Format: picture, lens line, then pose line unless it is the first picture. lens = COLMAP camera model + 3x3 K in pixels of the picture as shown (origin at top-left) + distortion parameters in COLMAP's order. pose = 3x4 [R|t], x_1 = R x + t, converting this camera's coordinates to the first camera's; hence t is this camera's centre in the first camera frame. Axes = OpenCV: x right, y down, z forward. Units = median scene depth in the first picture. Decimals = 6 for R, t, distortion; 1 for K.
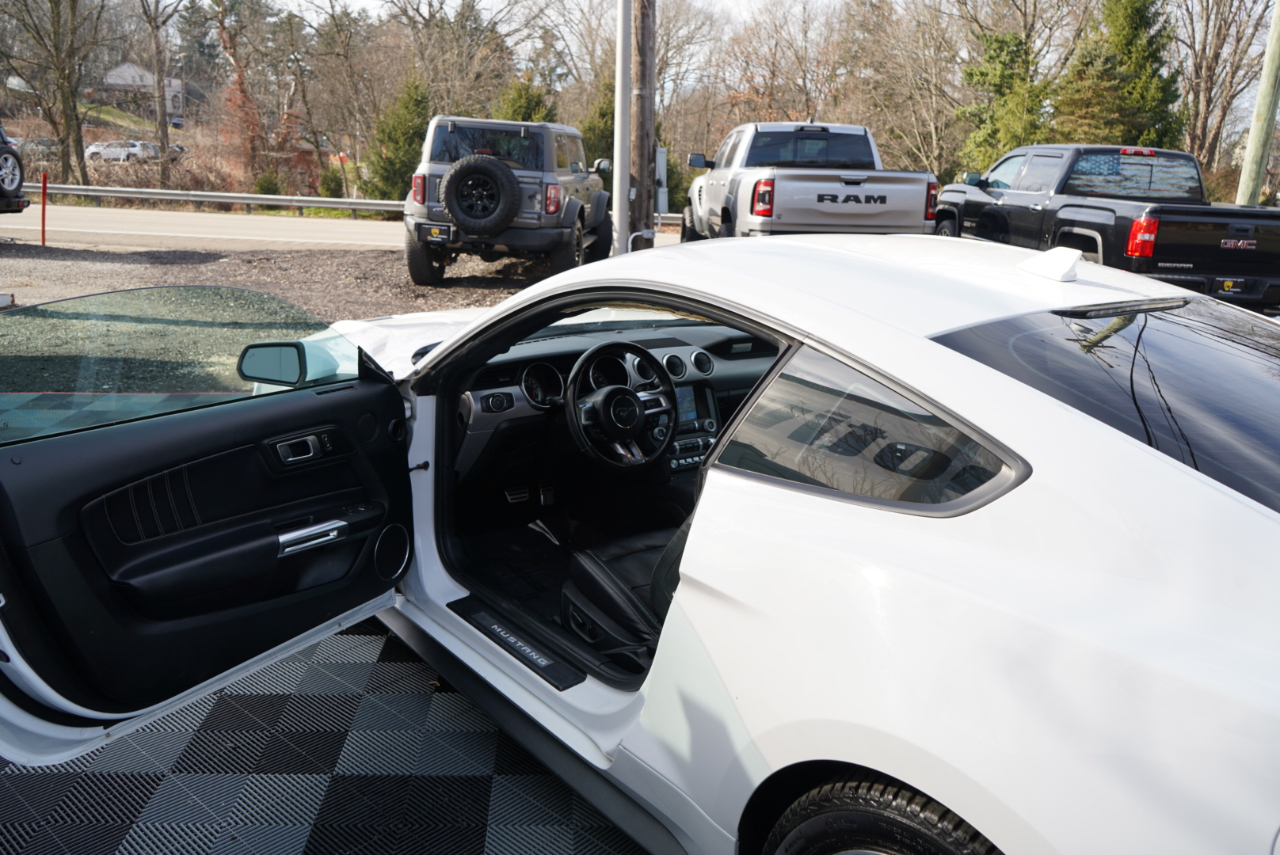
lens RADIAL K [[1017.9, 0, 636.5], [0, 1017.9, 427.4], [0, 0, 1]] dist [-0.008921, 0.003575]
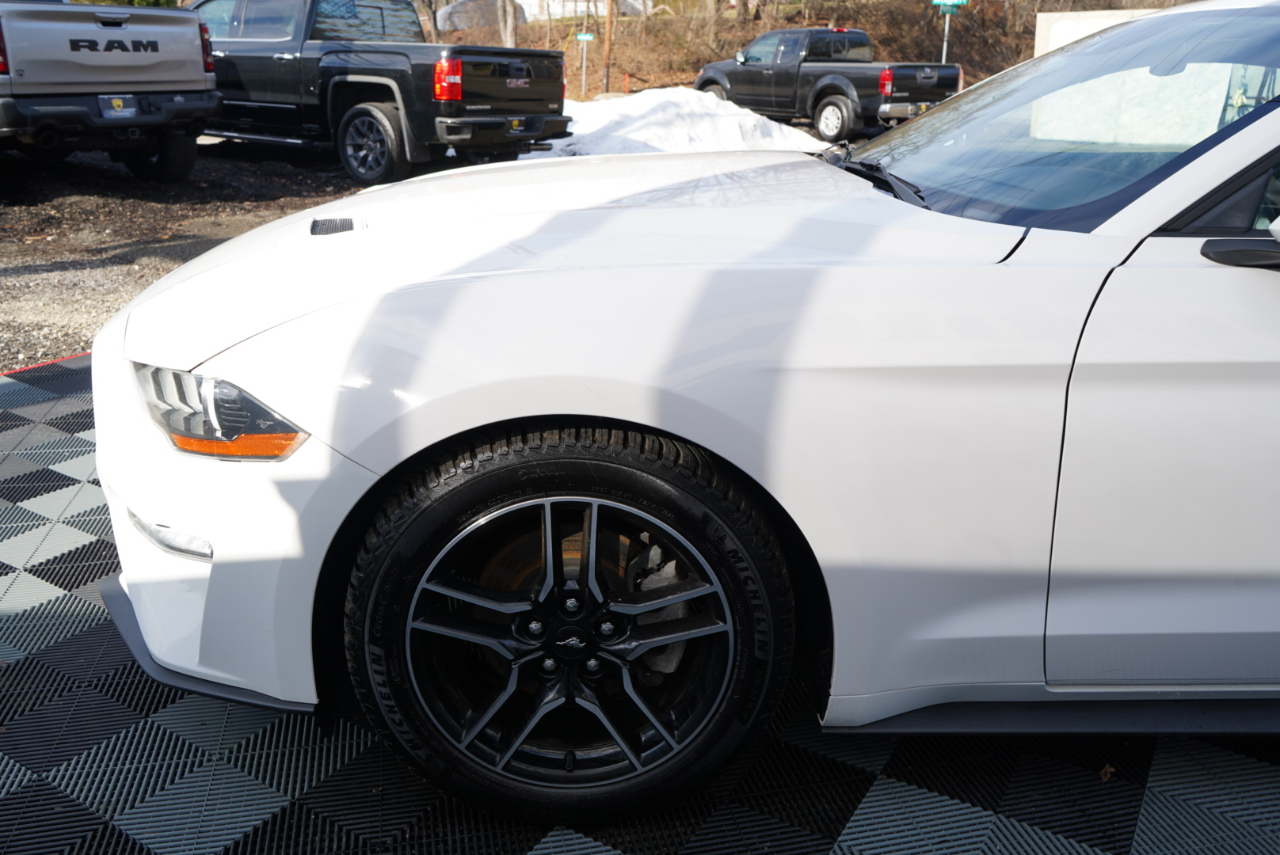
lens RADIAL K [[1022.7, 0, 640.0], [0, 1022.7, 427.5], [0, 0, 1]] dist [-0.008816, 0.009030]
pose [[0.574444, -0.294685, 0.763659, -0.191753], [0.206690, 0.954936, 0.213018, -0.031051], [-0.792018, 0.035473, 0.609466, 0.209799]]
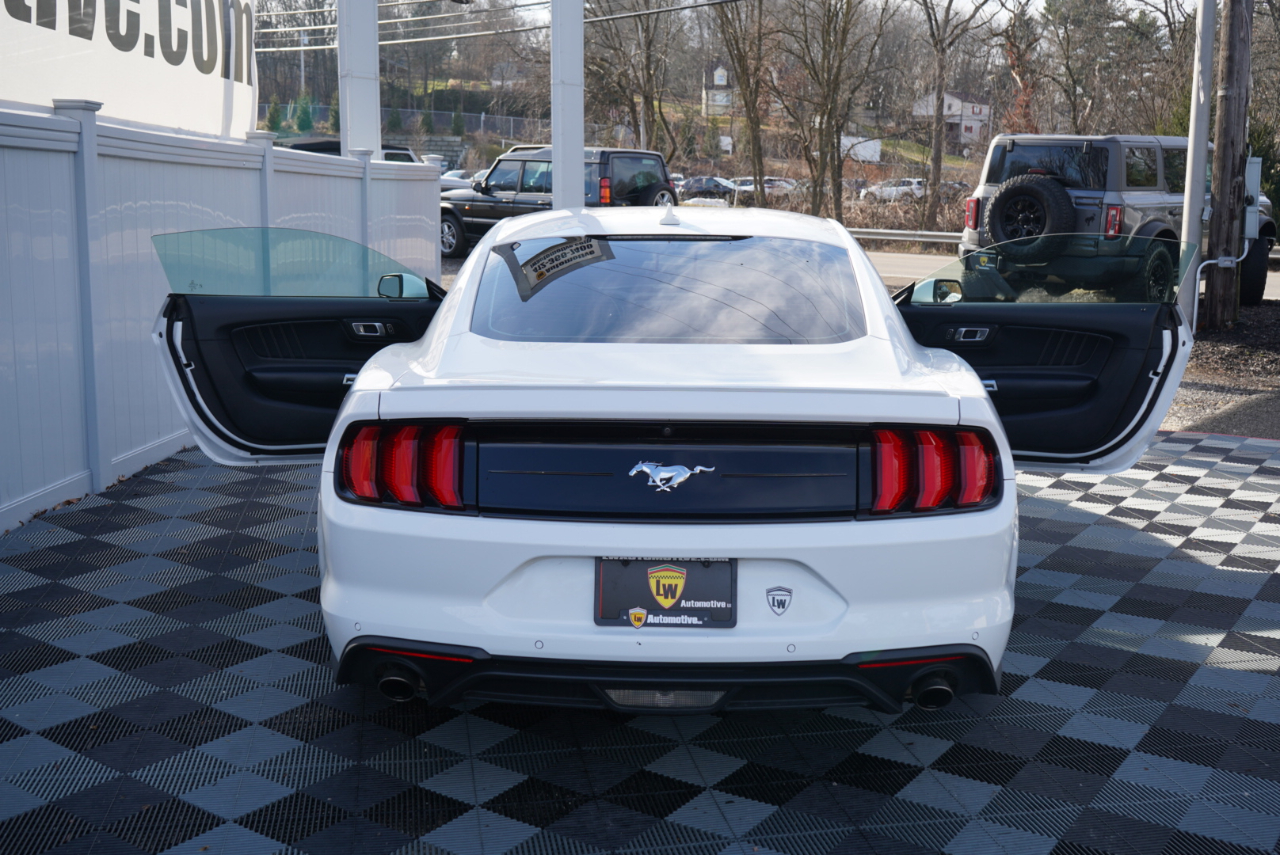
lens RADIAL K [[1328.4, 0, 639.3], [0, 1328.4, 424.6], [0, 0, 1]] dist [0.011963, 0.011900]
pose [[0.778065, 0.081247, -0.622908, 0.301720], [-0.136374, 0.989799, -0.041242, 0.044075], [0.613202, 0.117038, 0.781207, -0.101163]]
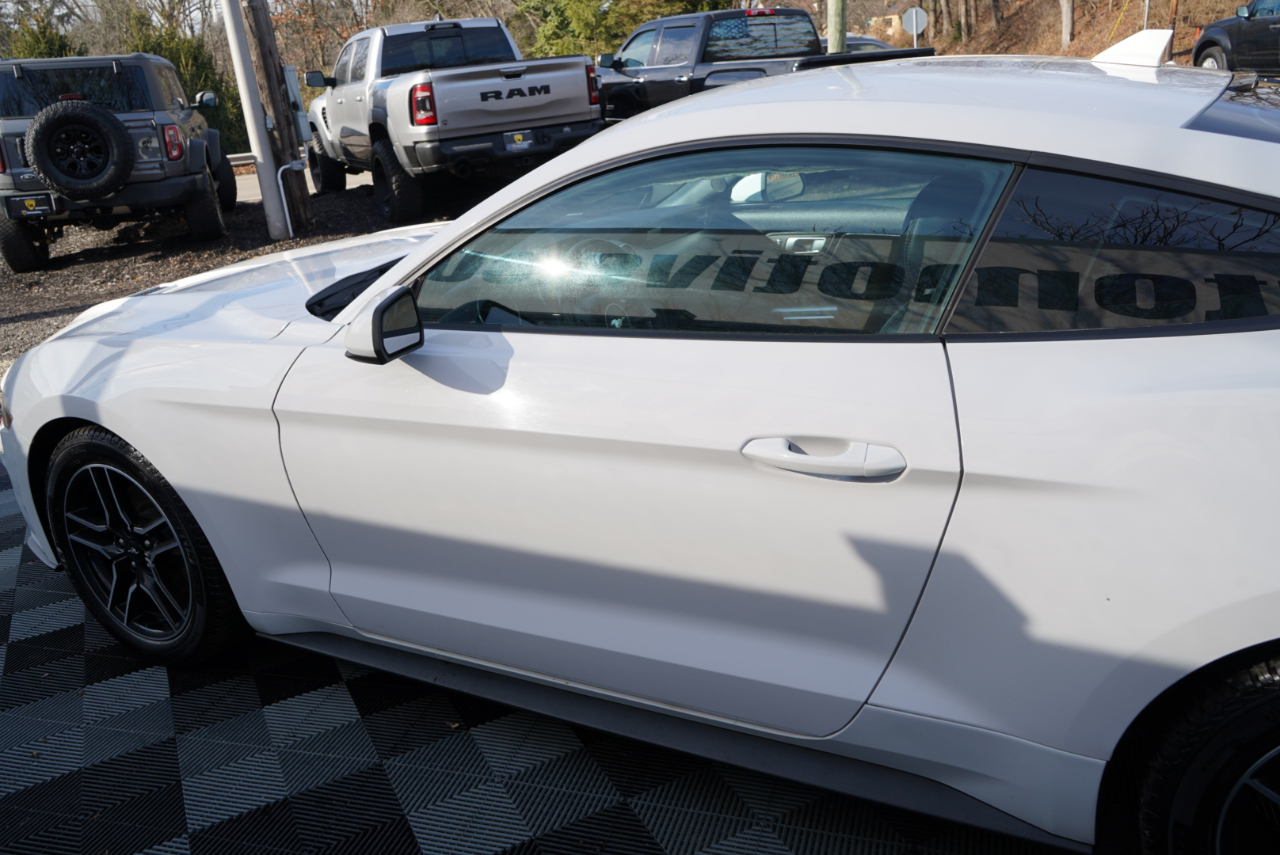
lens RADIAL K [[1017.9, 0, 636.5], [0, 1017.9, 427.4], [0, 0, 1]] dist [-0.008921, 0.003575]
pose [[0.908843, -0.243152, 0.338942, -0.071415], [0.216177, 0.969461, 0.115817, -0.006463], [-0.356752, -0.031988, 0.933651, 0.054273]]
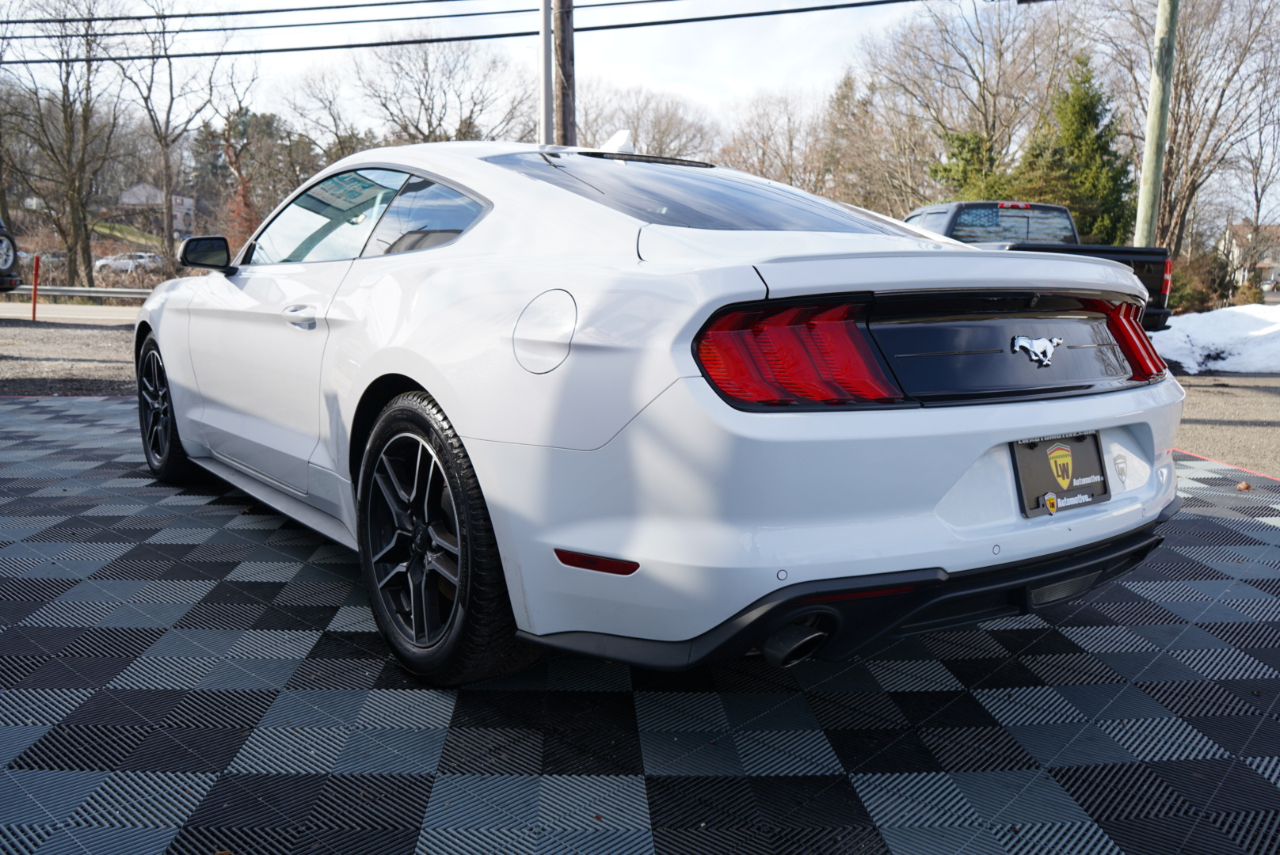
lens RADIAL K [[1024.5, 0, 636.1], [0, 1024.5, 427.2], [0, 0, 1]] dist [-0.006213, 0.005776]
pose [[0.999830, -0.016121, -0.008956, 0.081008], [0.015070, 0.994141, -0.107036, 0.074254], [0.010629, 0.106882, 0.994215, -0.077921]]
